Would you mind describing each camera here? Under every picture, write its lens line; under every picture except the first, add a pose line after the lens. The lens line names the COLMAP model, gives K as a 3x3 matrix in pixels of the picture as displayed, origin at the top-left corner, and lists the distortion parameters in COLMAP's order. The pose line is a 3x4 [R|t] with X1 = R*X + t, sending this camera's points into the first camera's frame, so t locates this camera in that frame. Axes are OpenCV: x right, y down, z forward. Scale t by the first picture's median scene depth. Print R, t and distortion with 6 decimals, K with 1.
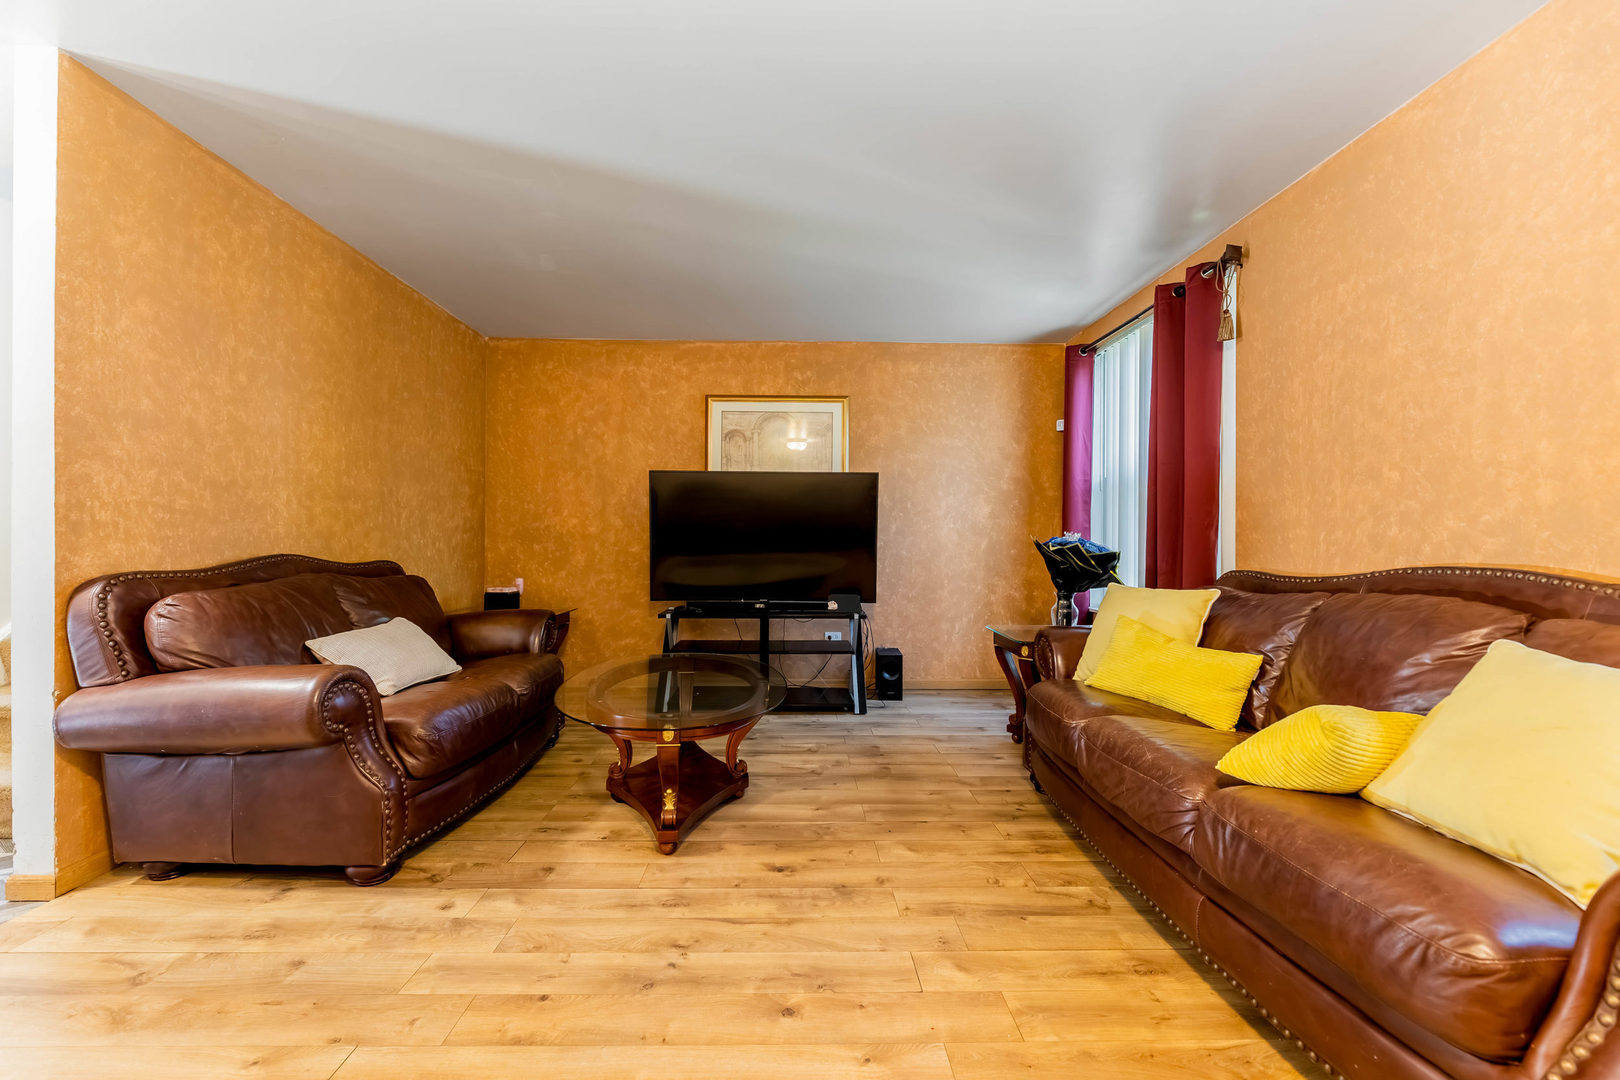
lens RADIAL K [[662.3, 0, 808.7], [0, 662.3, 540.0], [0, 0, 1]] dist [-0.000818, -0.000469]
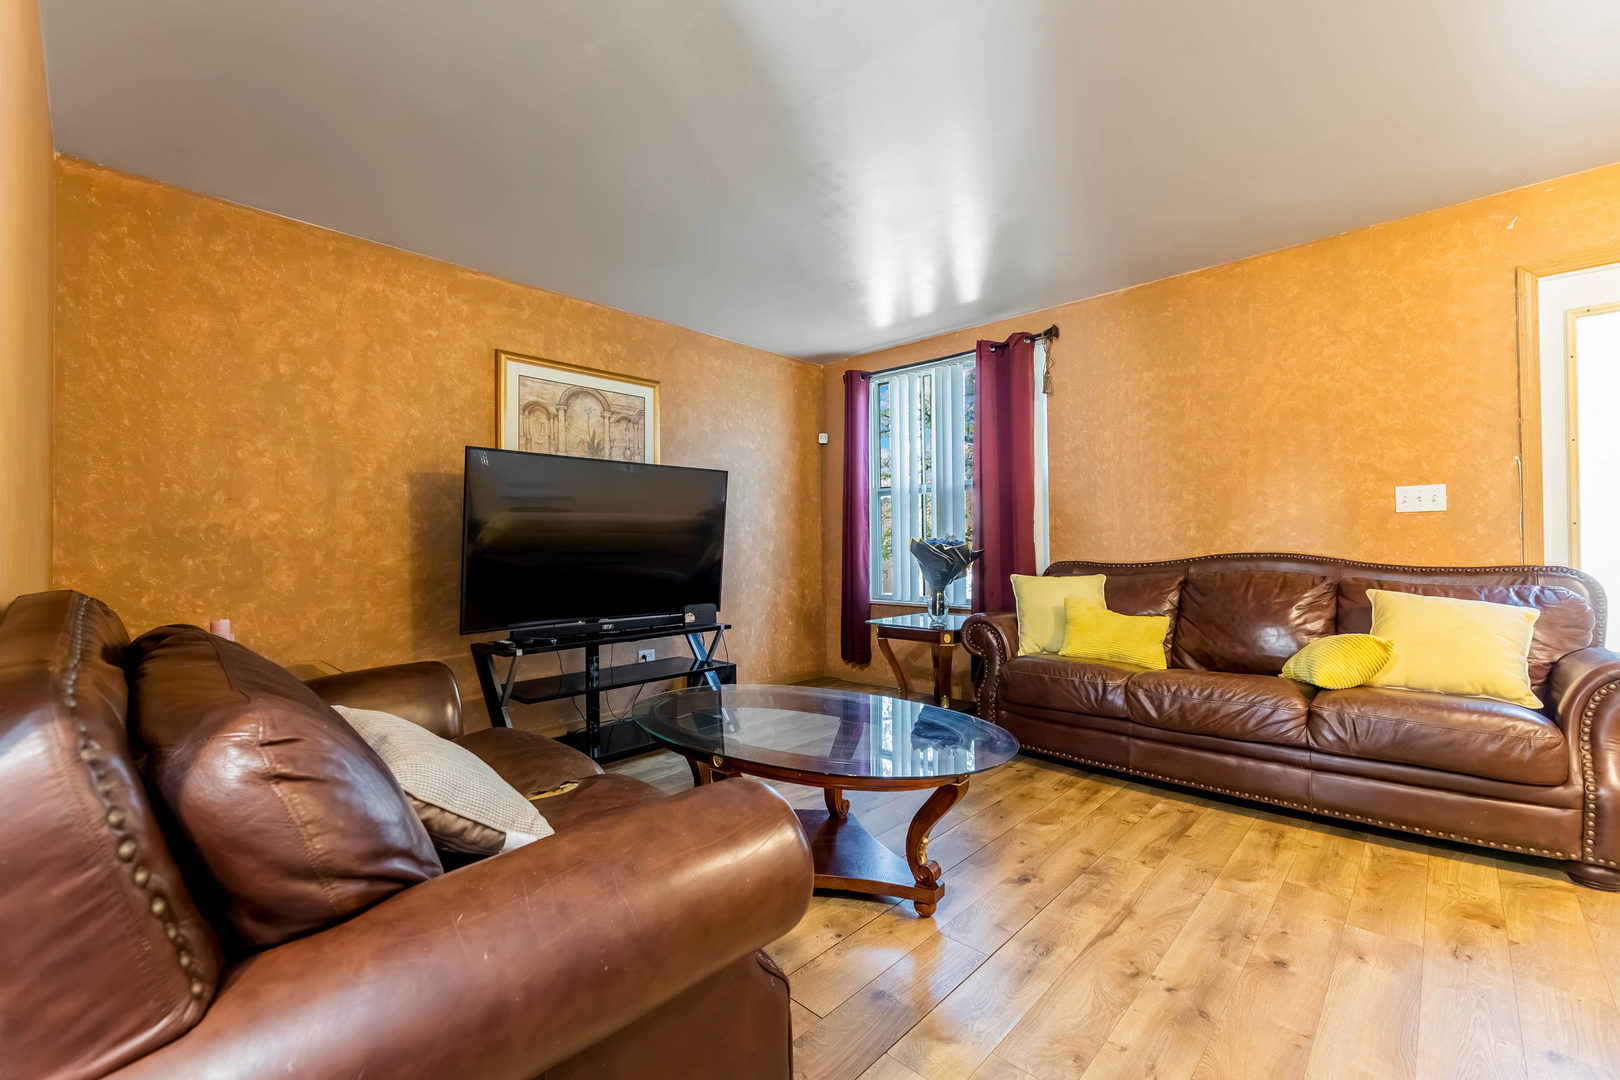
lens RADIAL K [[662.3, 0, 803.9], [0, 662.3, 538.0], [0, 0, 1]] dist [-0.000818, -0.000469]
pose [[0.712288, -0.004474, 0.701873, -0.432425], [0.011610, 0.999918, -0.005408, -0.001061], [-0.701791, 0.012000, 0.712282, 0.239888]]
